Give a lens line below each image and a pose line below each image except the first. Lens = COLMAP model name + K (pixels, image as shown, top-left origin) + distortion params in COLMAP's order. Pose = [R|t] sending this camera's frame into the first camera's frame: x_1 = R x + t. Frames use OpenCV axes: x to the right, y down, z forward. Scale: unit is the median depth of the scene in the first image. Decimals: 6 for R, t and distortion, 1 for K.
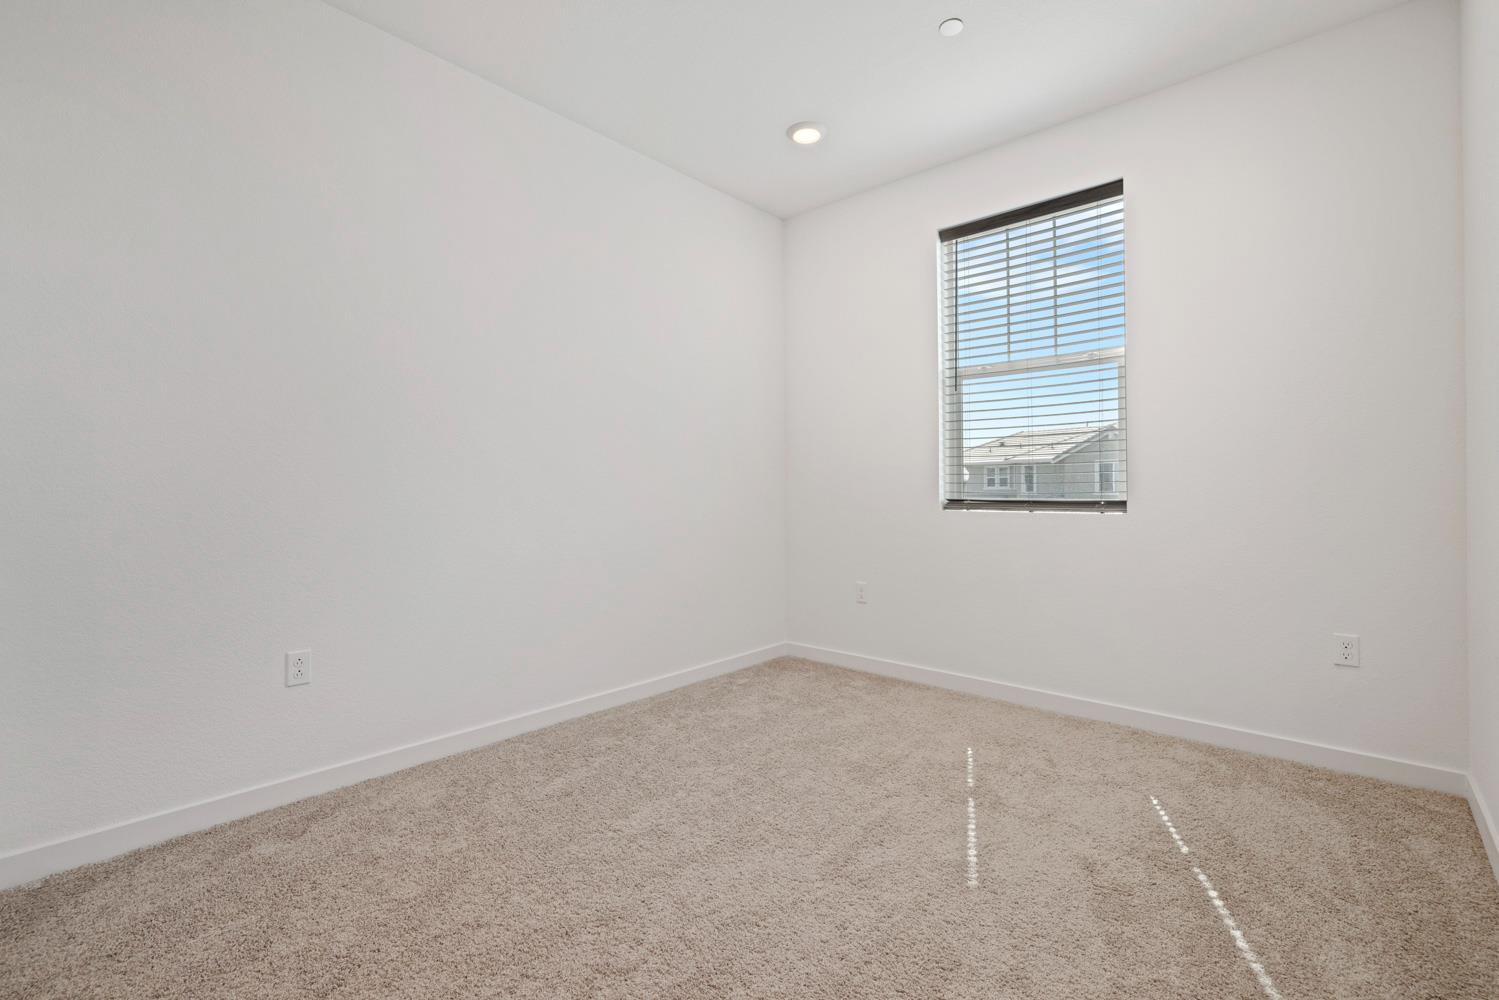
lens RADIAL K [[676.3, 0, 754.9], [0, 676.3, 493.0], [0, 0, 1]] dist [0.001199, 0.000072]
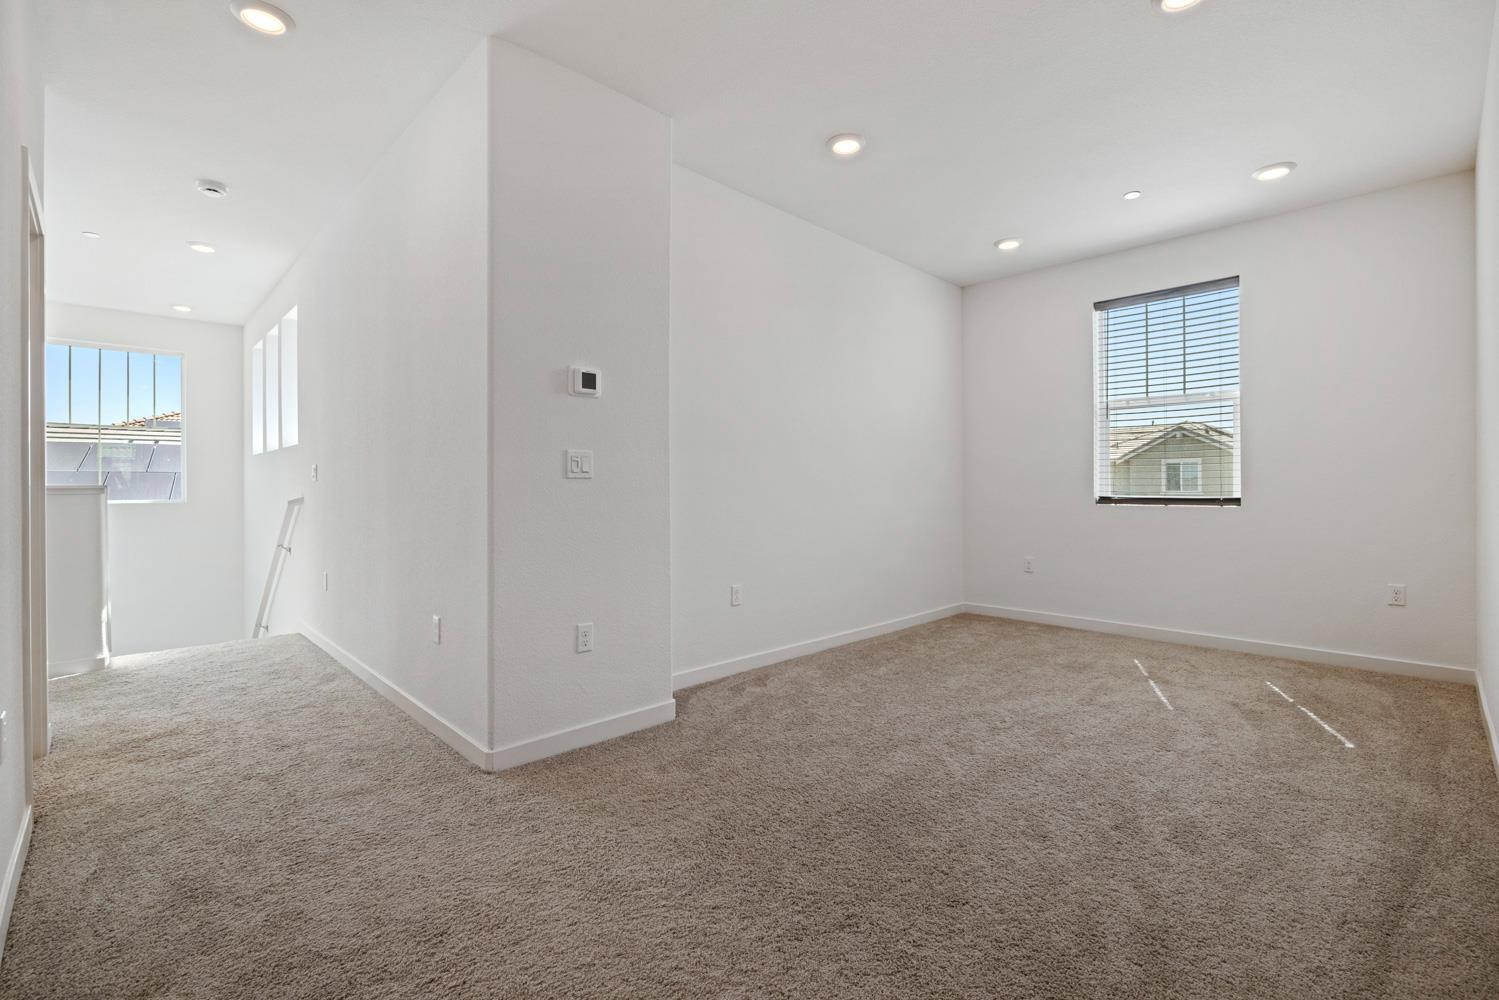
lens RADIAL K [[676.3, 0, 750.8], [0, 676.3, 496.9], [0, 0, 1]] dist [0.001199, 0.000072]
pose [[0.997665, 0.001748, -0.068276, -0.407426], [-0.001127, 0.999958, 0.009134, -0.003199], [0.068289, -0.009036, 0.997625, -0.531035]]
